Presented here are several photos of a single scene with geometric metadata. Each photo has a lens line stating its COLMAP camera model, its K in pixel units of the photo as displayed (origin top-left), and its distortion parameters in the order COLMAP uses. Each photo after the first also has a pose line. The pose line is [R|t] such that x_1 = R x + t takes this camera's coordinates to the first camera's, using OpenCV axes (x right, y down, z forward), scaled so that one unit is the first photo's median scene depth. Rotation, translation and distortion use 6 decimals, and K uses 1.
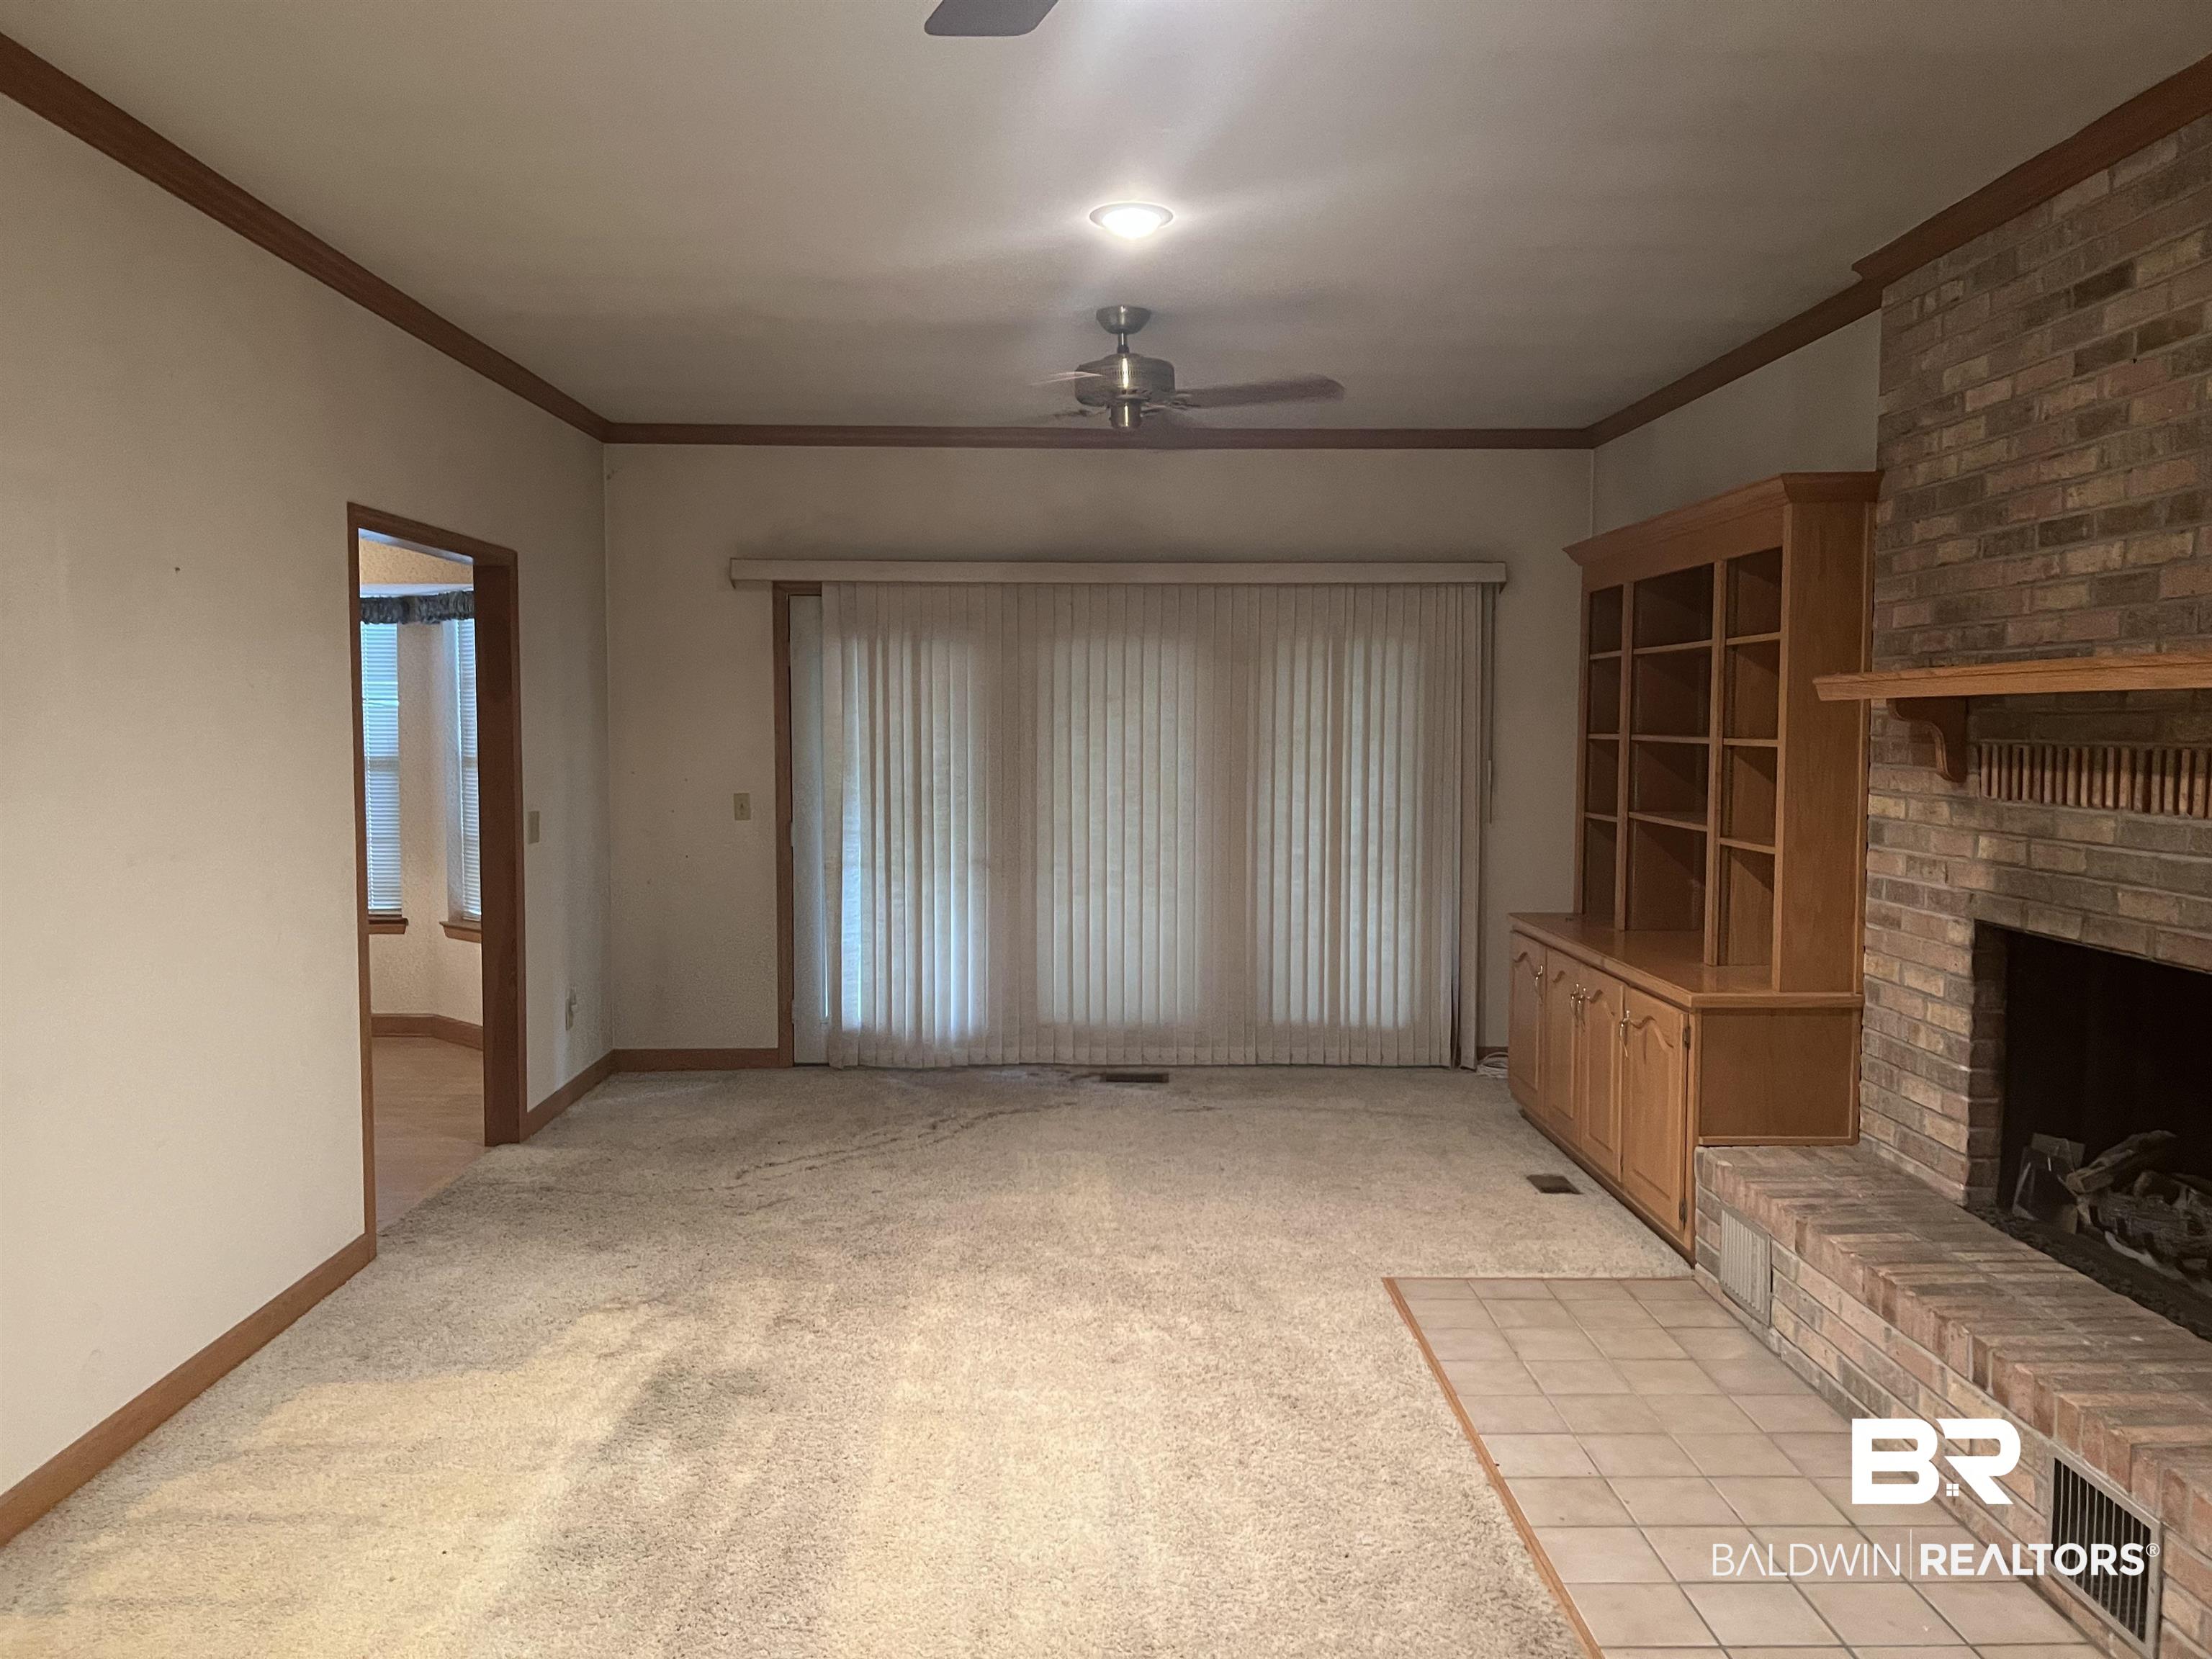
lens RADIAL K [[1672.1, 0, 1098.6], [0, 1672.1, 831.2], [0, 0, 1]] dist [0.031588, -0.047219]
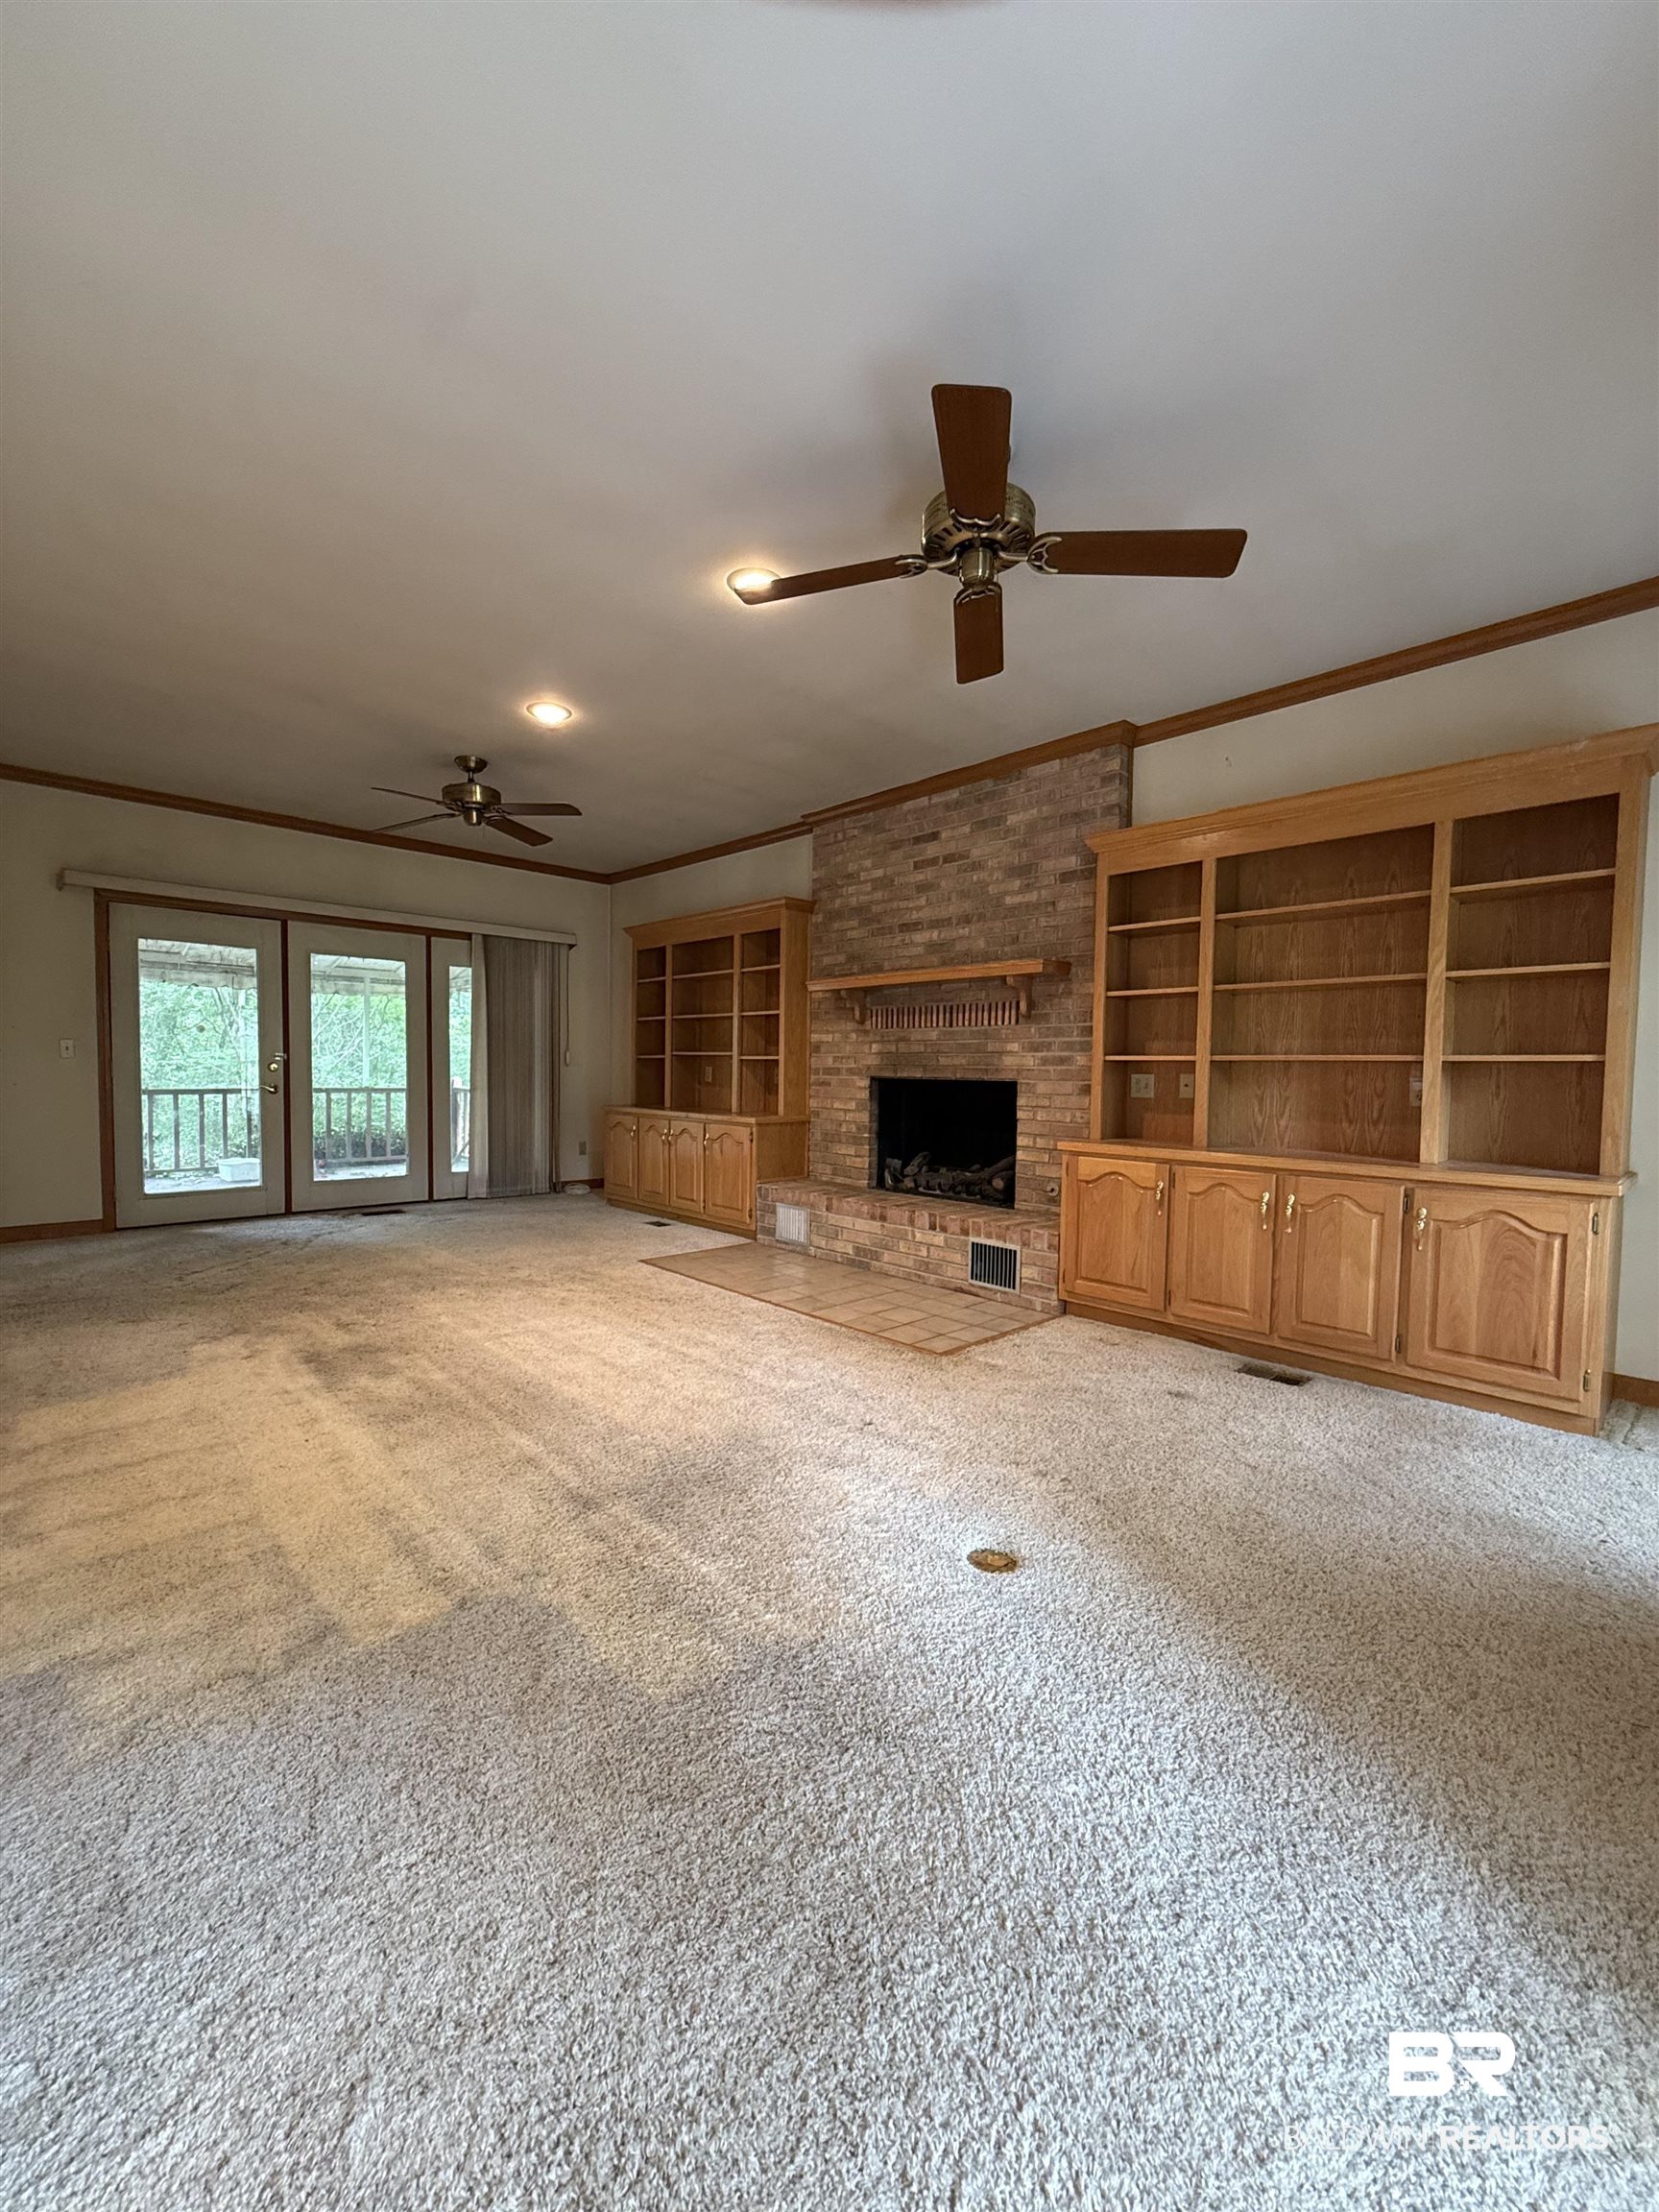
lens RADIAL K [[890.7, 0, 840.7], [0, 890.7, 1112.6], [0, 0, 1]] dist [-0.000864, 0.000385]
pose [[0.725738, -0.022263, 0.687611, -0.452081], [0.031013, 0.999519, -0.000371, 0.106326], [-0.687272, 0.021594, 0.726079, 0.036741]]
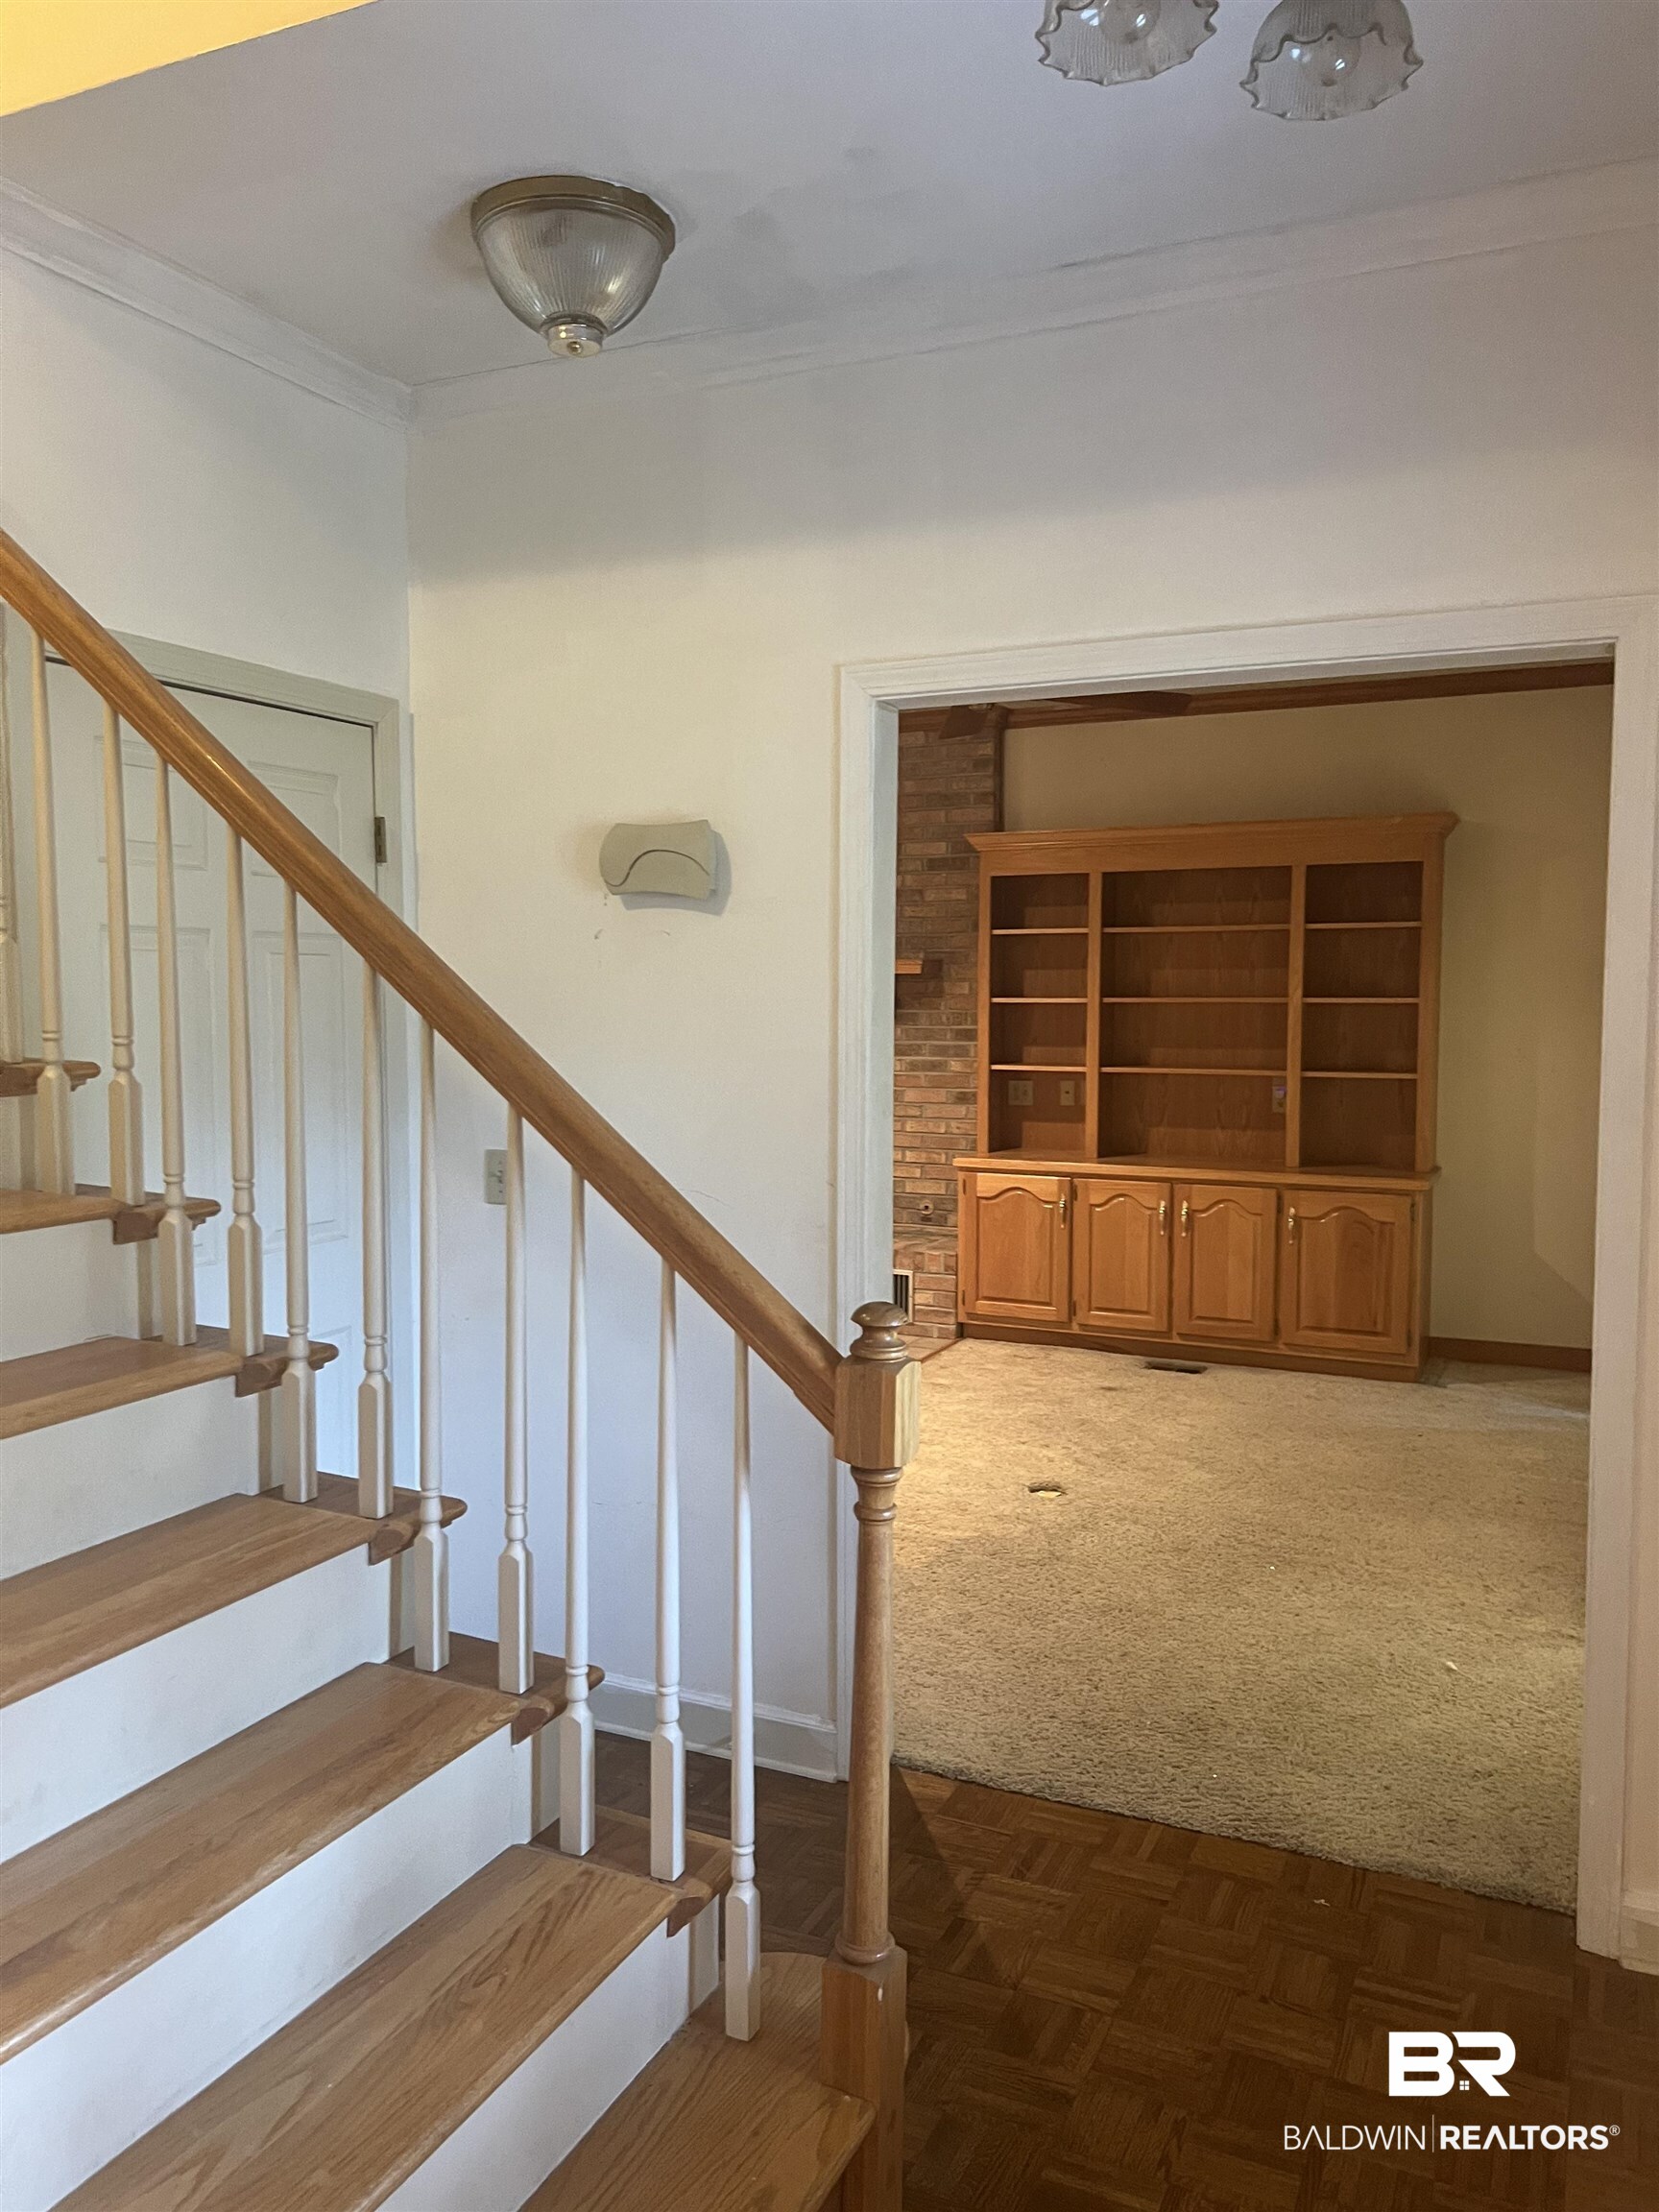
lens RADIAL K [[1672.1, 0, 820.5], [0, 1672.1, 1105.4], [0, 0, 1]] dist [0.031588, -0.047219]
pose [[0.431823, -0.066507, 0.899503, -1.303950], [0.056914, 0.997300, 0.046416, -0.007973], [-0.900161, 0.031151, 0.434442, -0.060672]]
